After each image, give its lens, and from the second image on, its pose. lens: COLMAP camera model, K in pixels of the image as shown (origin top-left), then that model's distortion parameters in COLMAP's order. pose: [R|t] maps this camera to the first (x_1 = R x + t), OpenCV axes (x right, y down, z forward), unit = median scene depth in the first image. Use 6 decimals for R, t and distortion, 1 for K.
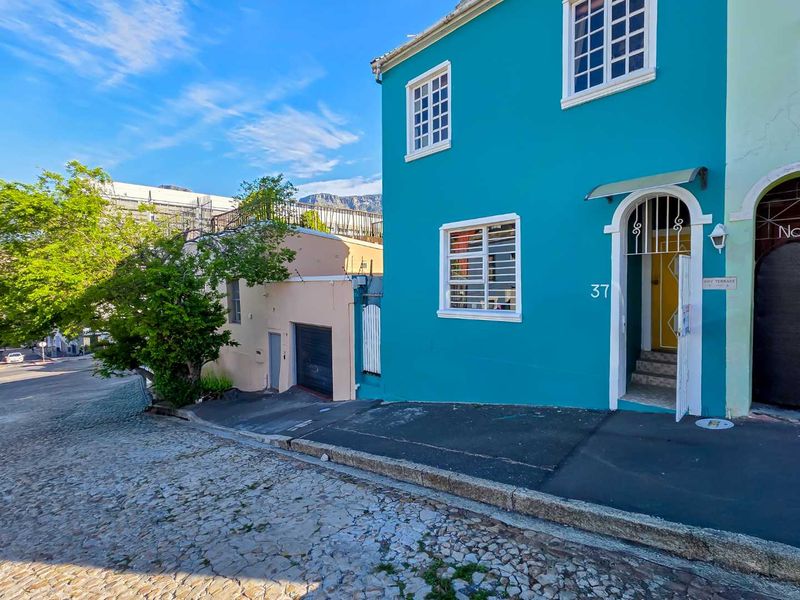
lens RADIAL K [[392.7, 0, 400.4], [0, 392.7, 303.6], [0, 0, 1]] dist [0.002530, 0.000116]
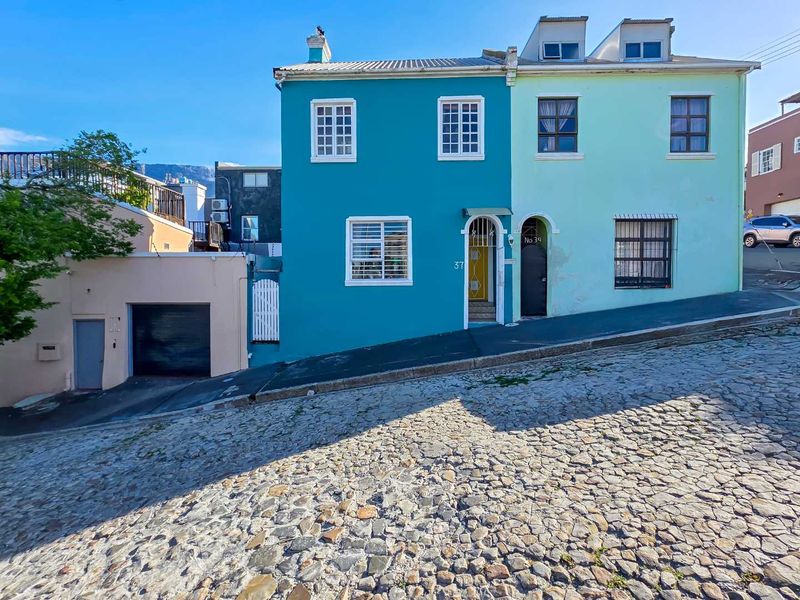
lens RADIAL K [[414.9, 0, 398.8], [0, 414.9, 297.5], [0, 0, 1]] dist [0.000232, 0.000107]
pose [[0.709095, -0.022161, 0.704765, -0.815999], [0.030984, 0.999520, 0.000255, 0.084088], [-0.704432, 0.021656, 0.709441, -0.130766]]
